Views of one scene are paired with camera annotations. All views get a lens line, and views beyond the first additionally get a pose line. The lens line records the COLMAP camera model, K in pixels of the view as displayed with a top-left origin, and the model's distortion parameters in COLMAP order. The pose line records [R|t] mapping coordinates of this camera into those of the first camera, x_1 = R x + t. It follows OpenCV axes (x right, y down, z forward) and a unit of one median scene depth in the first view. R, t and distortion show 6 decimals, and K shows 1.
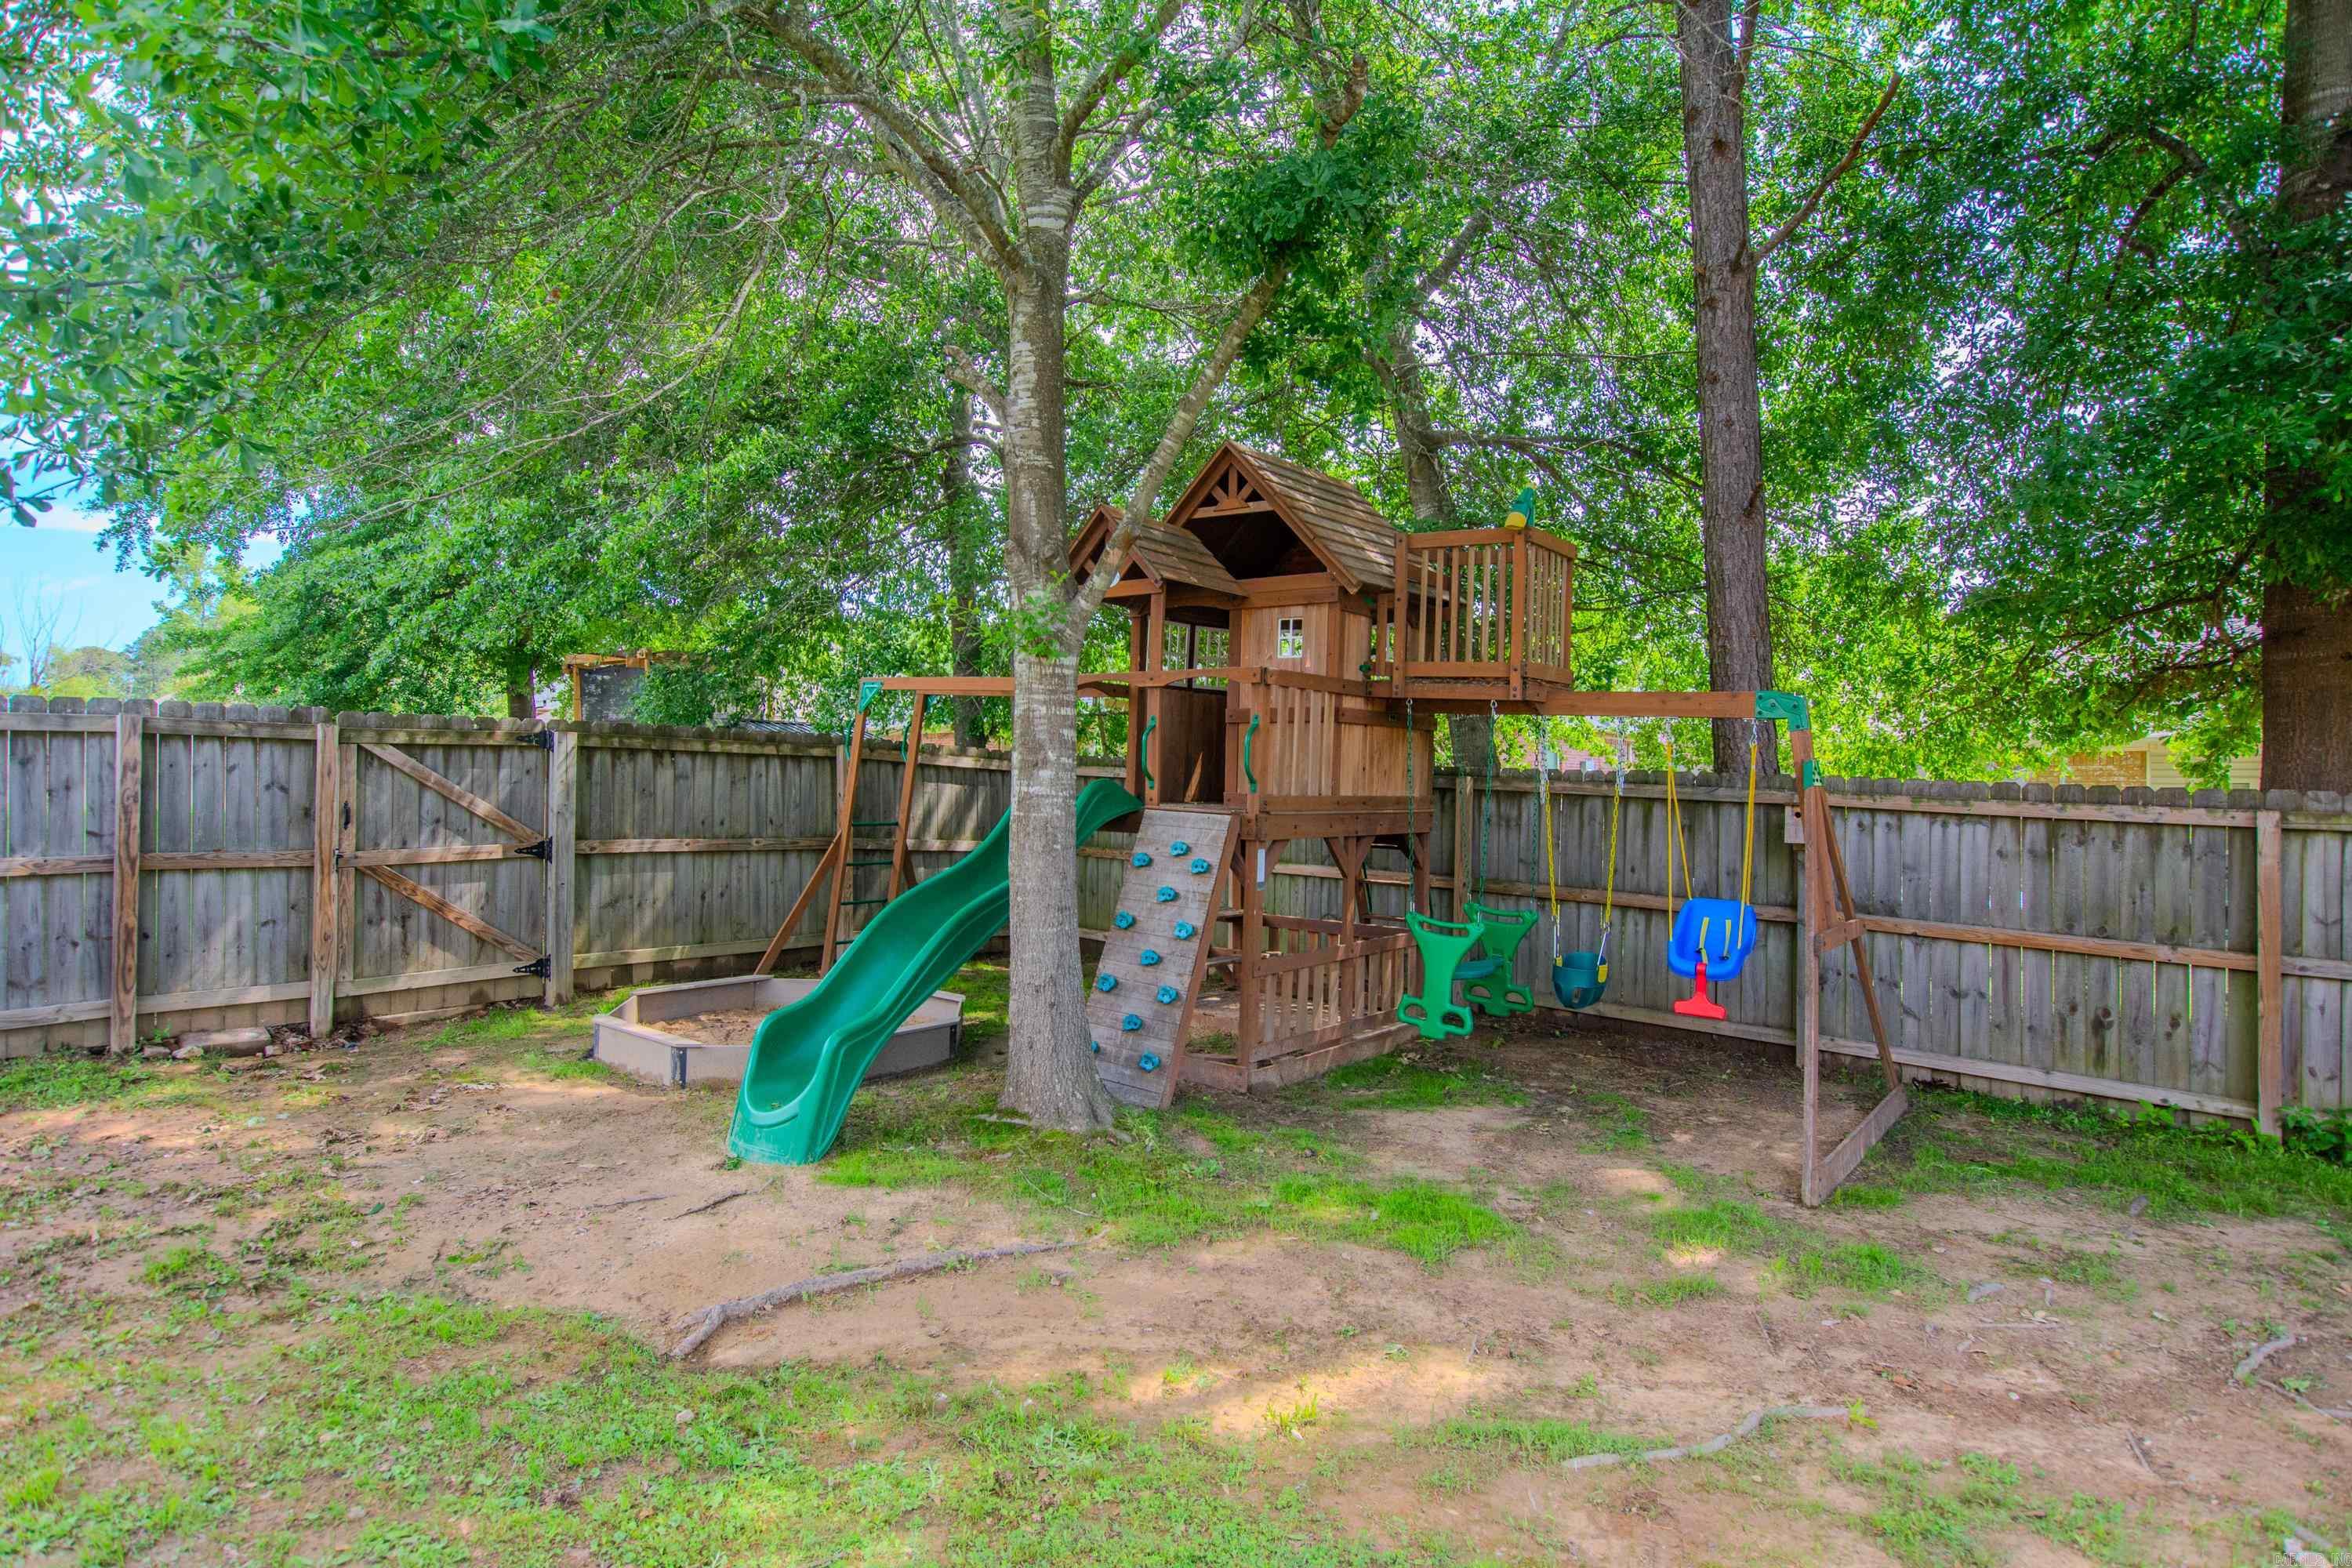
lens RADIAL K [[1301.3, 0, 1120.9], [0, 1301.3, 789.3], [0, 0, 1]] dist [-0.018019, 0.000221]
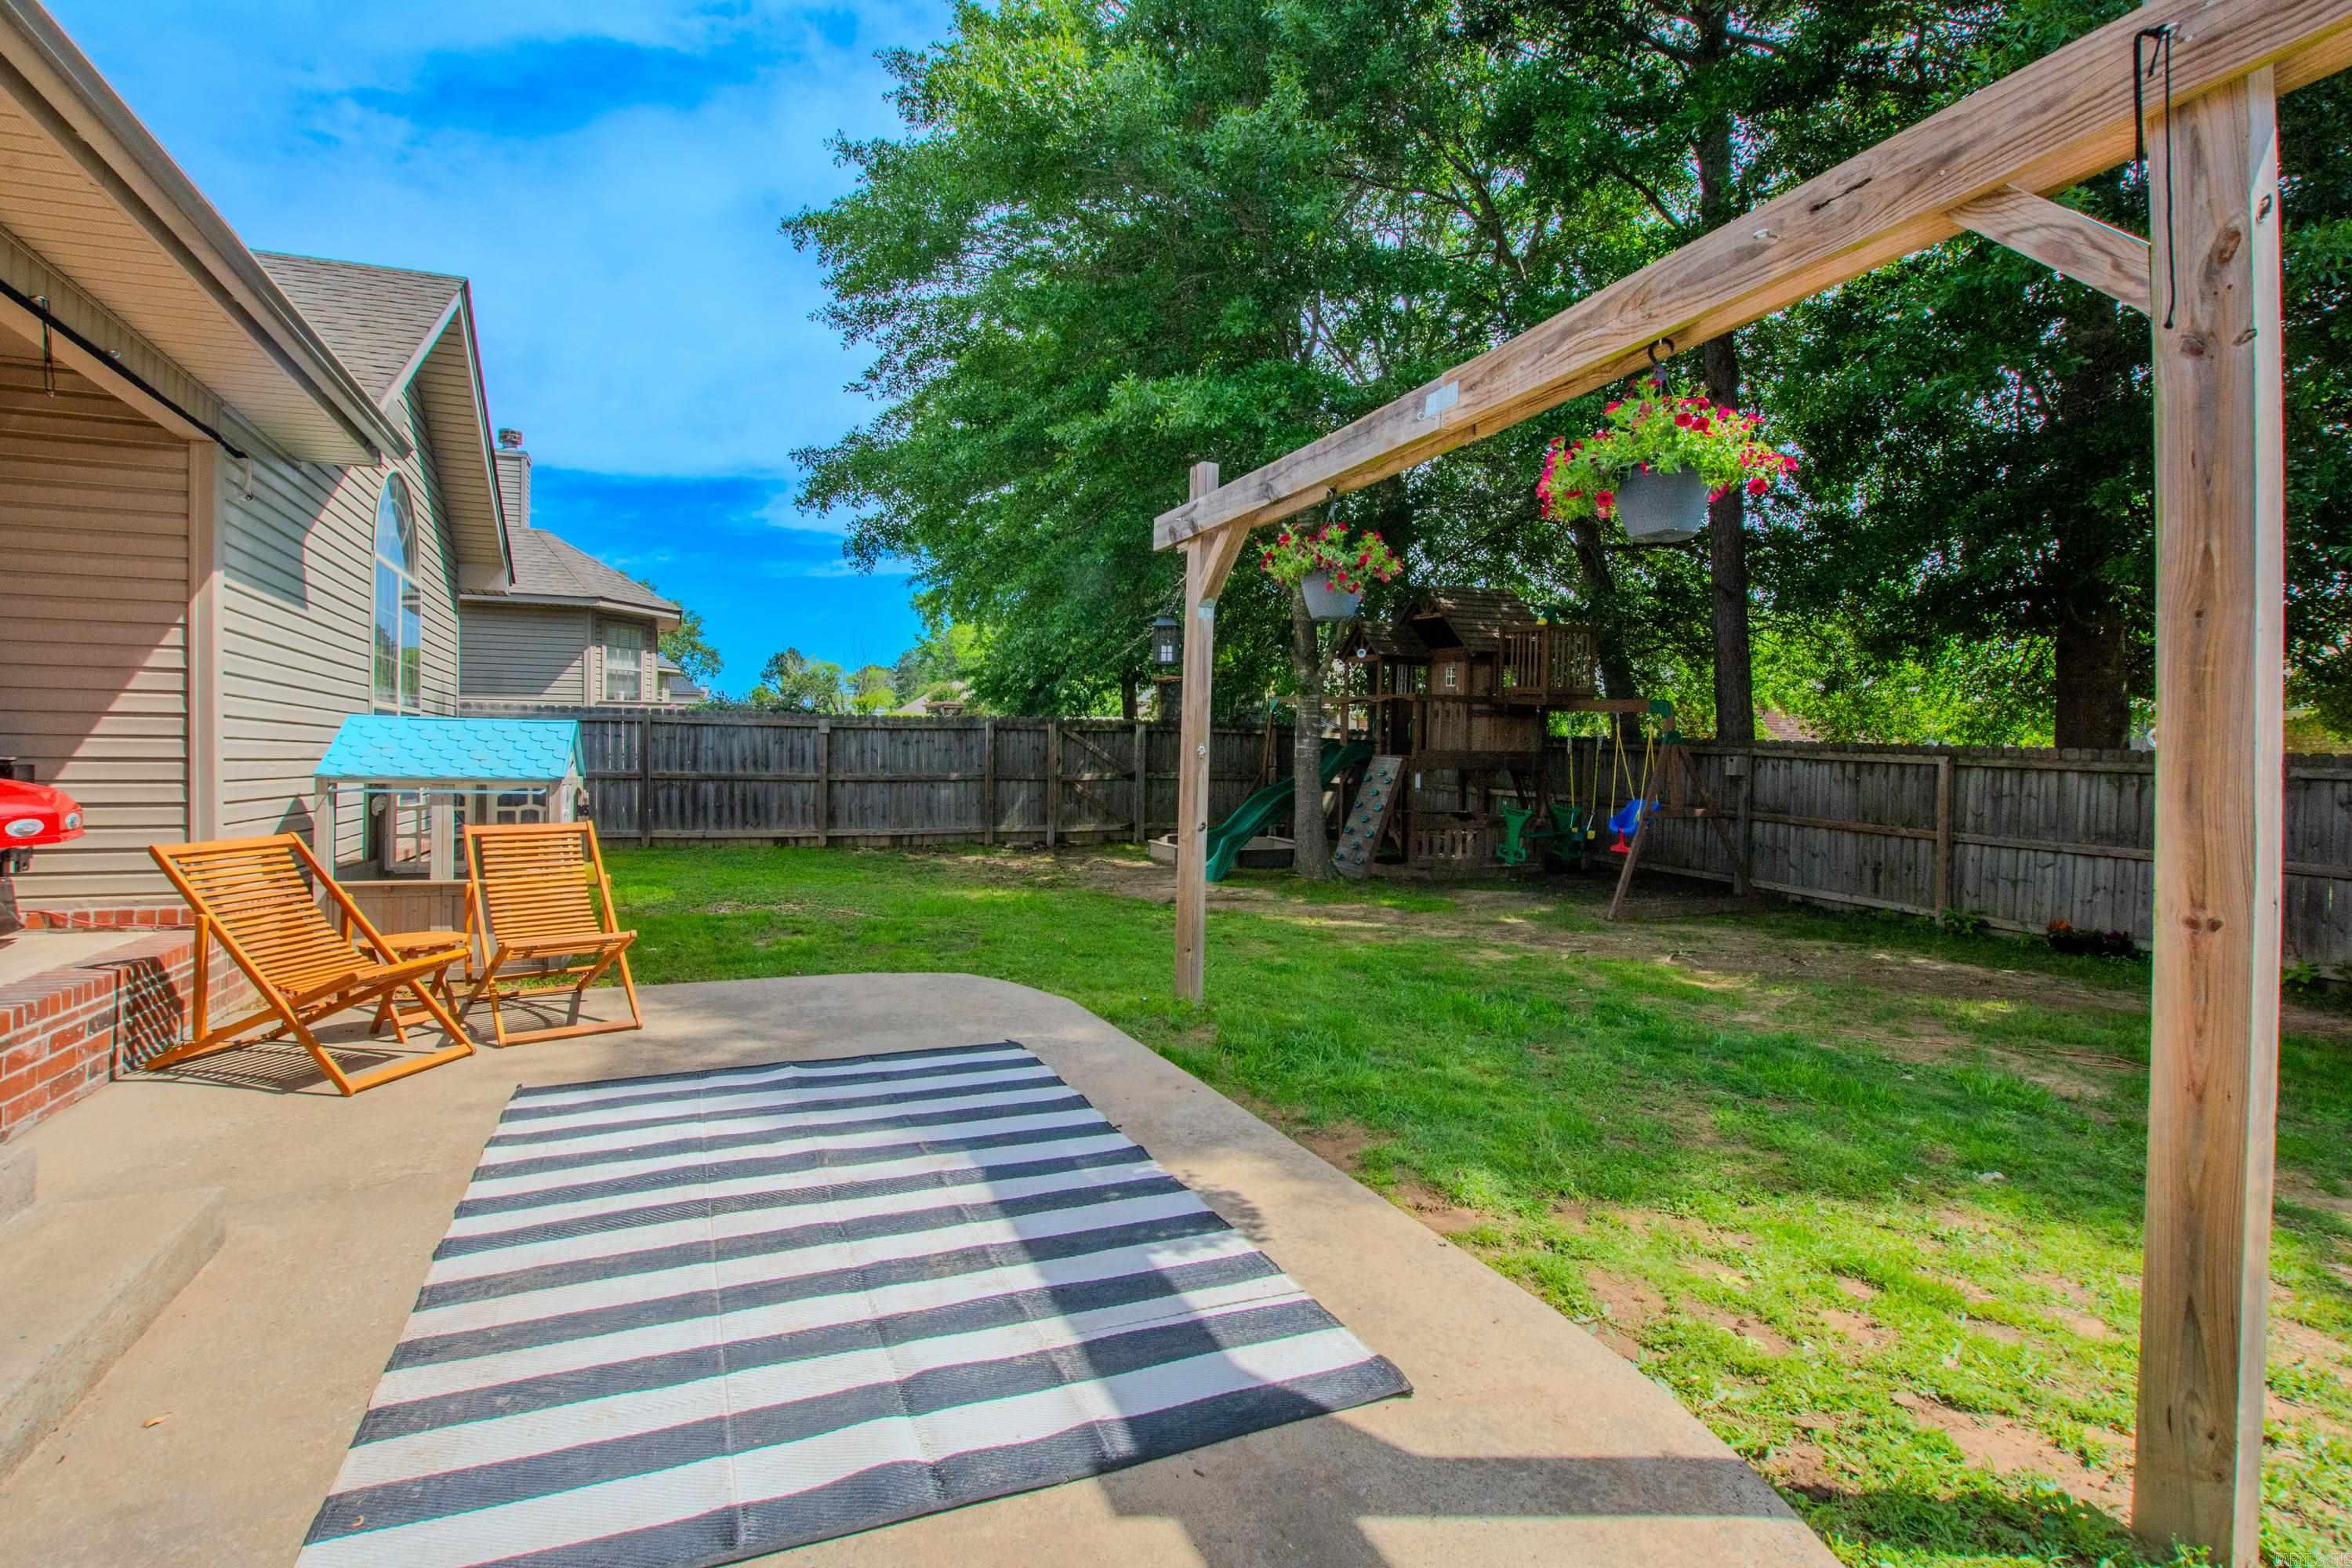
lens RADIAL K [[1077.2, 0, 1169.3], [0, 1077.2, 771.0], [0, 0, 1]] dist [-0.019154, 0.000570]
pose [[0.920409, 0.003720, -0.390939, 0.408649], [0.000420, 0.999945, 0.010504, 0.020015], [0.390957, -0.009832, 0.920357, -0.825133]]
